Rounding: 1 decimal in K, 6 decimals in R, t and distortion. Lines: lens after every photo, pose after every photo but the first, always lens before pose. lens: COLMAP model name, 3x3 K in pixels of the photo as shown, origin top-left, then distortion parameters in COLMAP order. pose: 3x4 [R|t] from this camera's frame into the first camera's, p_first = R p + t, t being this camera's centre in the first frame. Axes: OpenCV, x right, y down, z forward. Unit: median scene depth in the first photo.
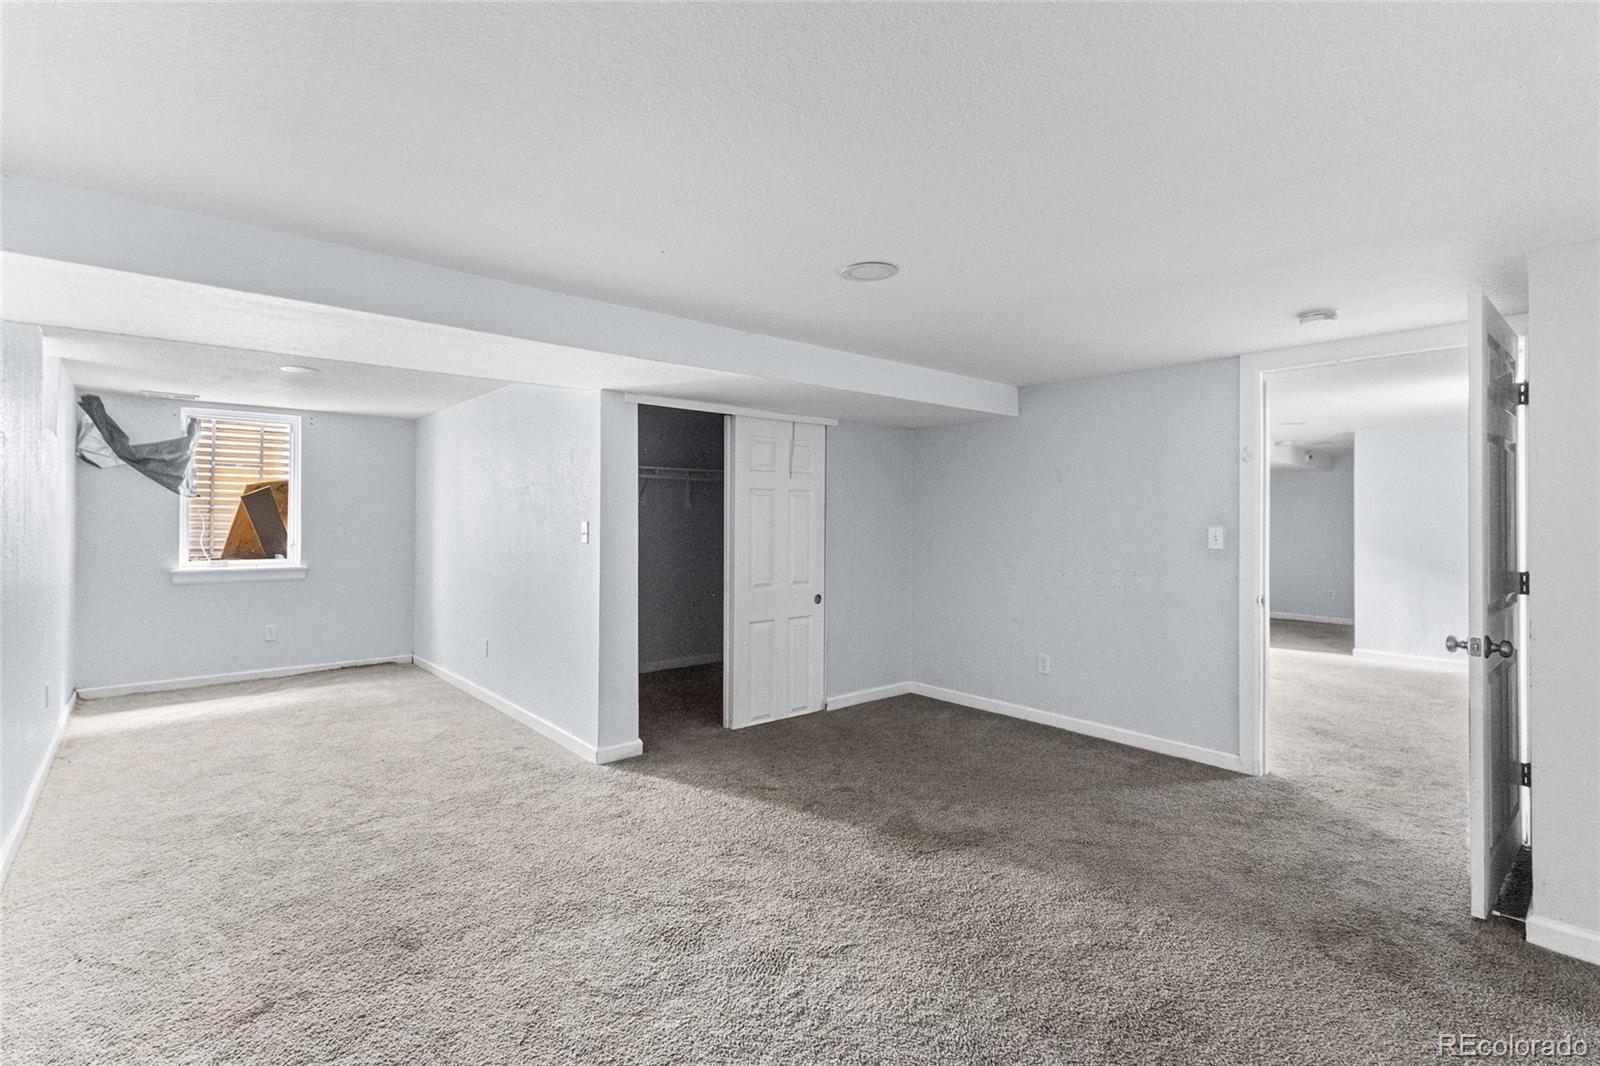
lens RADIAL K [[734.5, 0, 796.7], [0, 734.5, 521.1], [0, 0, 1]] dist [0.002698, 0.001118]
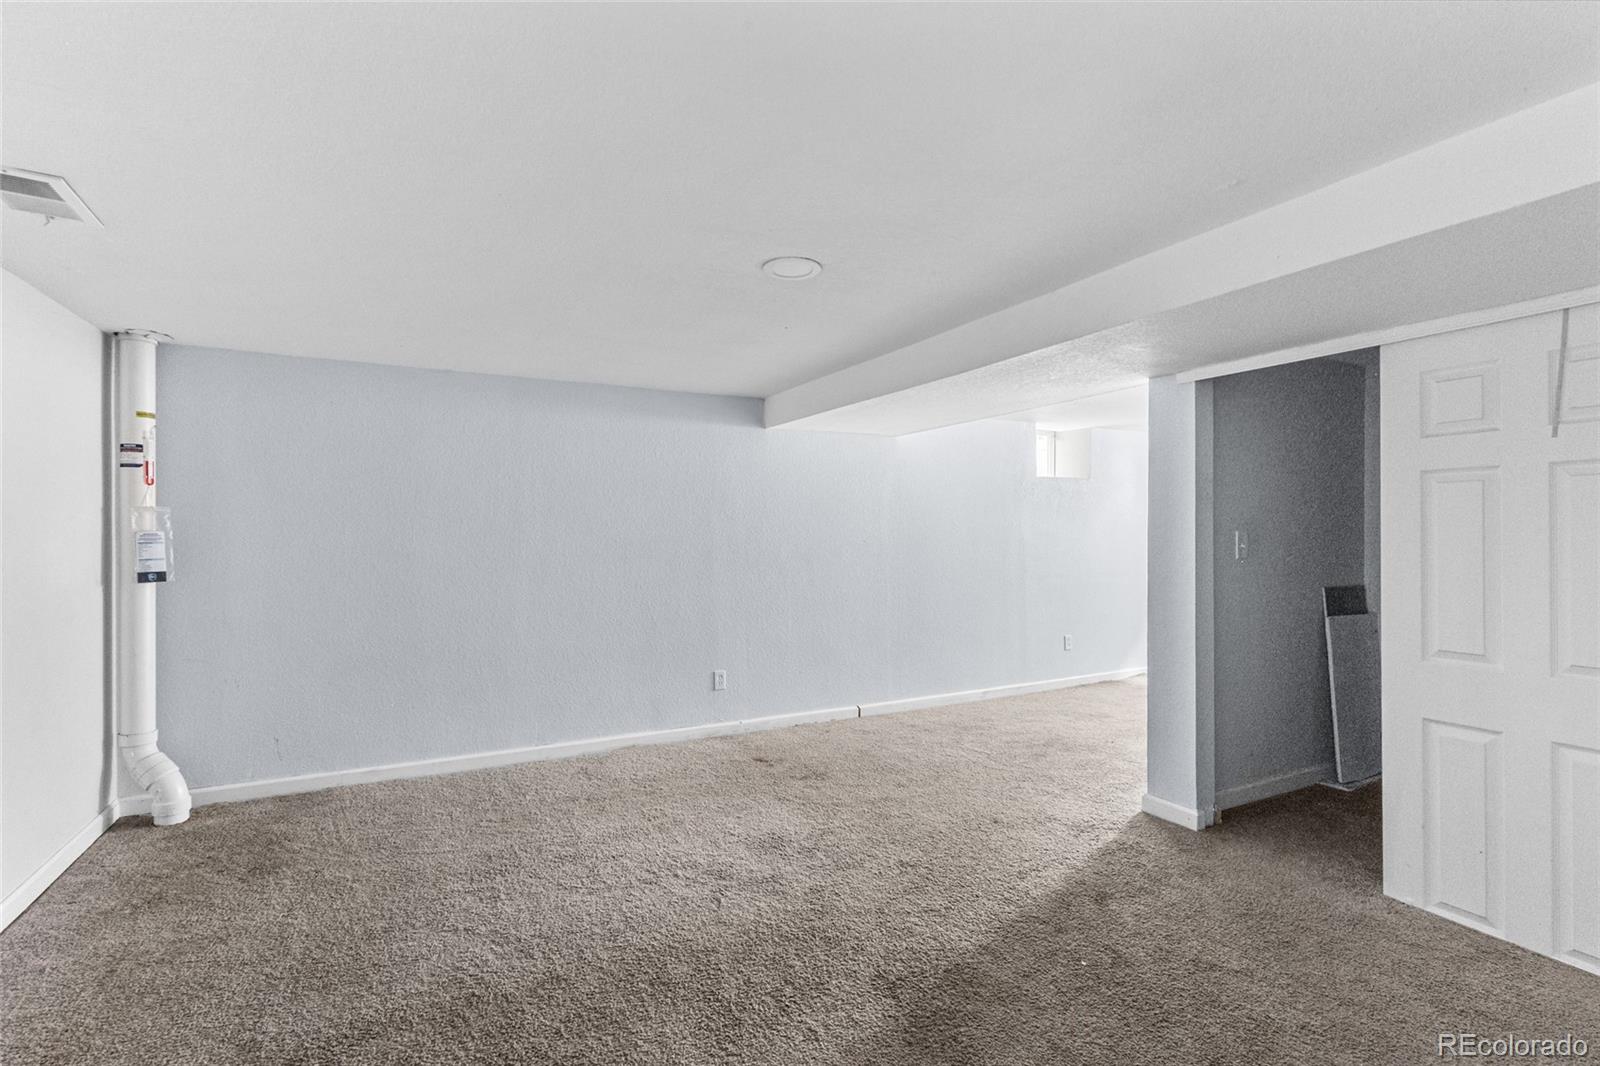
lens RADIAL K [[734.5, 0, 797.1], [0, 734.5, 534.6], [0, 0, 1]] dist [0.002698, 0.001118]
pose [[-0.221455, 0.000665, -0.975170, 0.733396], [-0.000905, 0.999999, 0.000888, 0.004206], [0.975170, 0.001079, -0.221454, 0.869977]]
